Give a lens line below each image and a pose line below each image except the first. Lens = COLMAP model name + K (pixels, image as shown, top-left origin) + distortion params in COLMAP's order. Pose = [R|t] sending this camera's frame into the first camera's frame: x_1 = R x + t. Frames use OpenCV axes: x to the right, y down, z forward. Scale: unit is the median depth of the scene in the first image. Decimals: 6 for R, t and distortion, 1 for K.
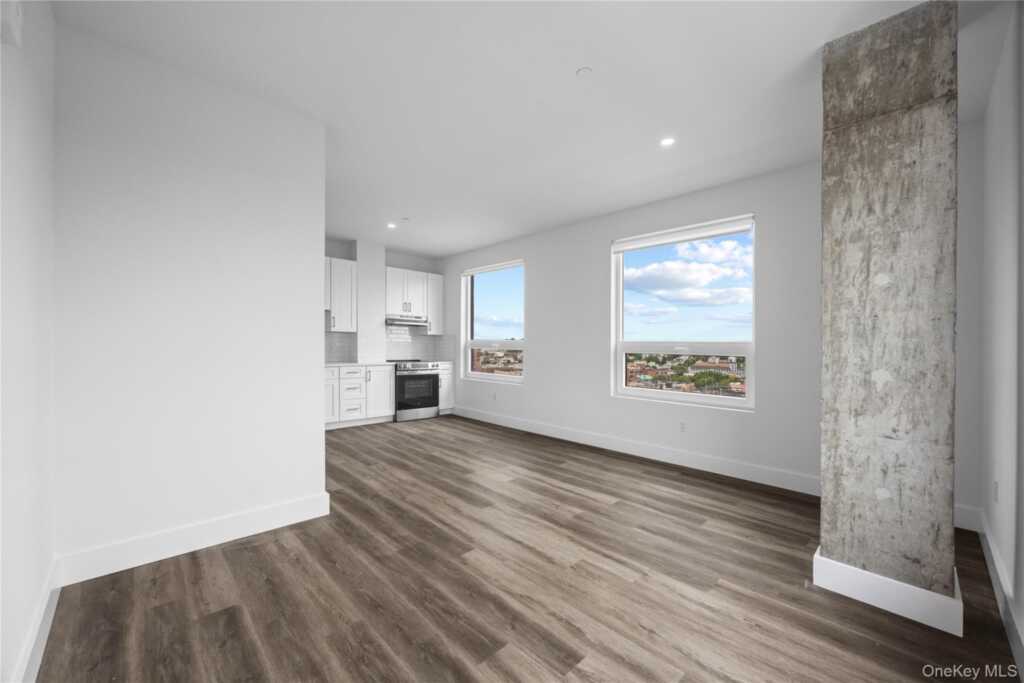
lens RADIAL K [[396.1, 0, 514.5], [0, 396.1, 351.7], [0, 0, 1]] dist [-0.001278, -0.000503]
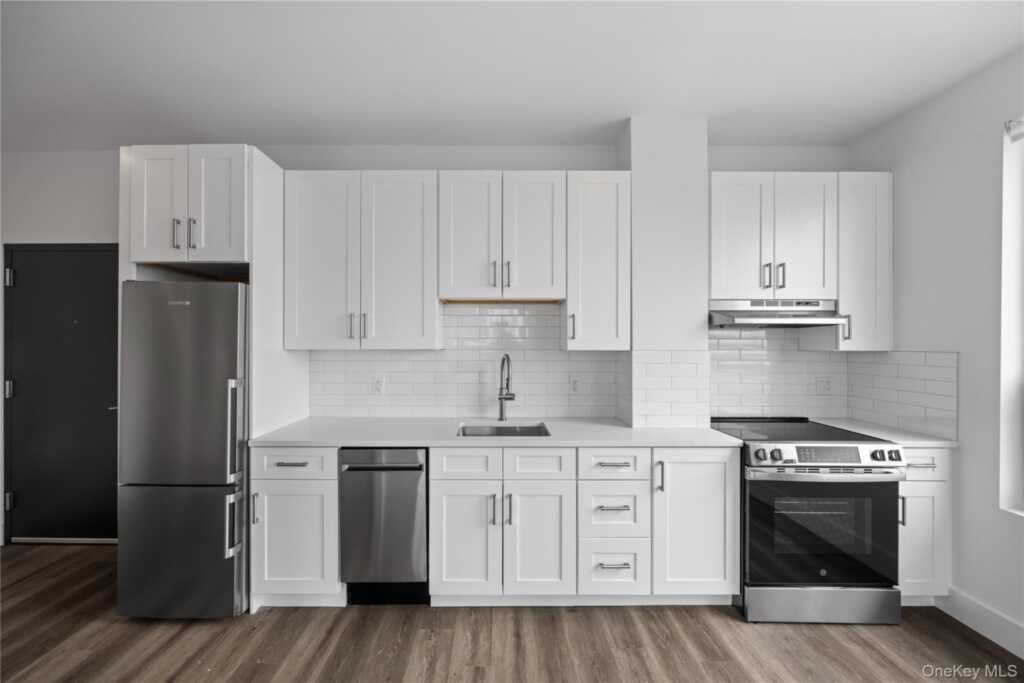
lens RADIAL K [[396.1, 0, 507.2], [0, 396.1, 348.7], [0, 0, 1]] dist [-0.001278, -0.000503]
pose [[0.710331, -0.005475, -0.703846, -0.272576], [-0.004292, 0.999917, -0.012110, -0.058727], [0.703855, 0.011623, 0.710249, 0.826940]]
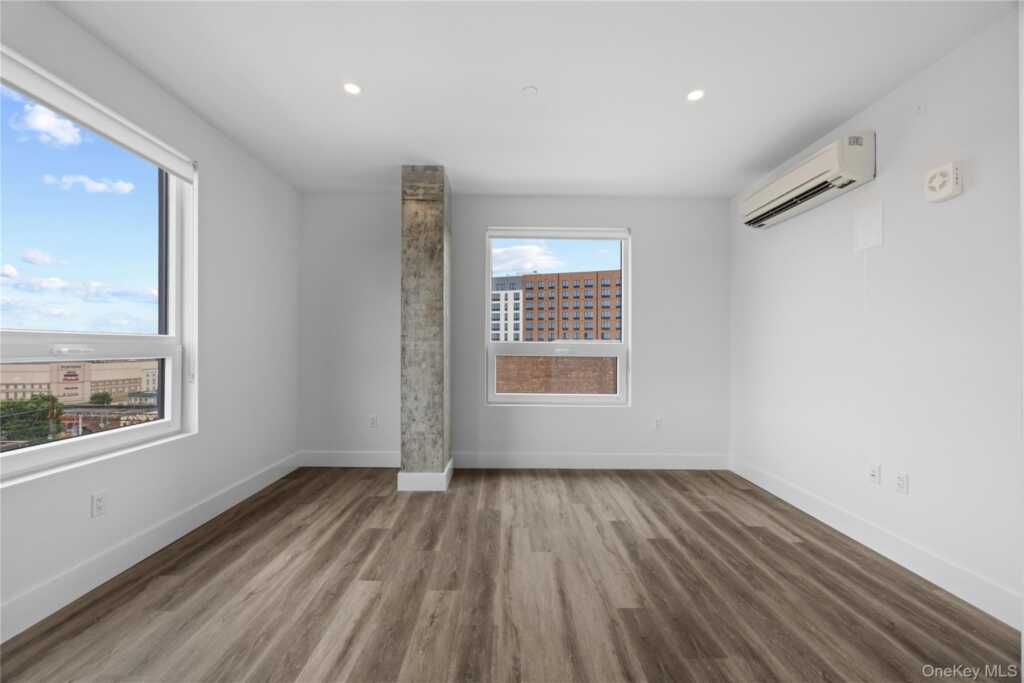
lens RADIAL K [[396.1, 0, 508.8], [0, 396.1, 348.6], [0, 0, 1]] dist [-0.001278, -0.000503]
pose [[-0.721333, -0.019932, 0.692301, -0.371219], [-0.007547, 0.999753, 0.020920, -0.027197], [-0.692547, 0.009865, -0.721305, 1.326527]]
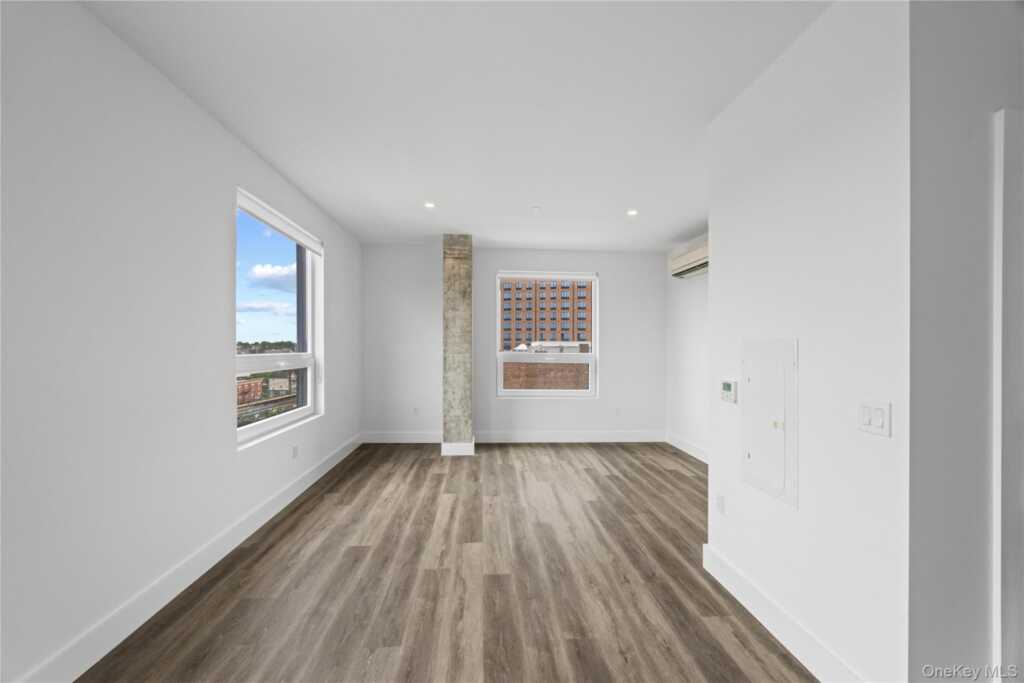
lens RADIAL K [[396.1, 0, 507.5], [0, 396.1, 341.4], [0, 0, 1]] dist [-0.001278, -0.000503]
pose [[-0.757972, -0.009724, 0.652215, -0.652658], [-0.010261, 0.999943, 0.002983, -0.081575], [-0.652207, -0.004432, -0.758028, 1.803479]]
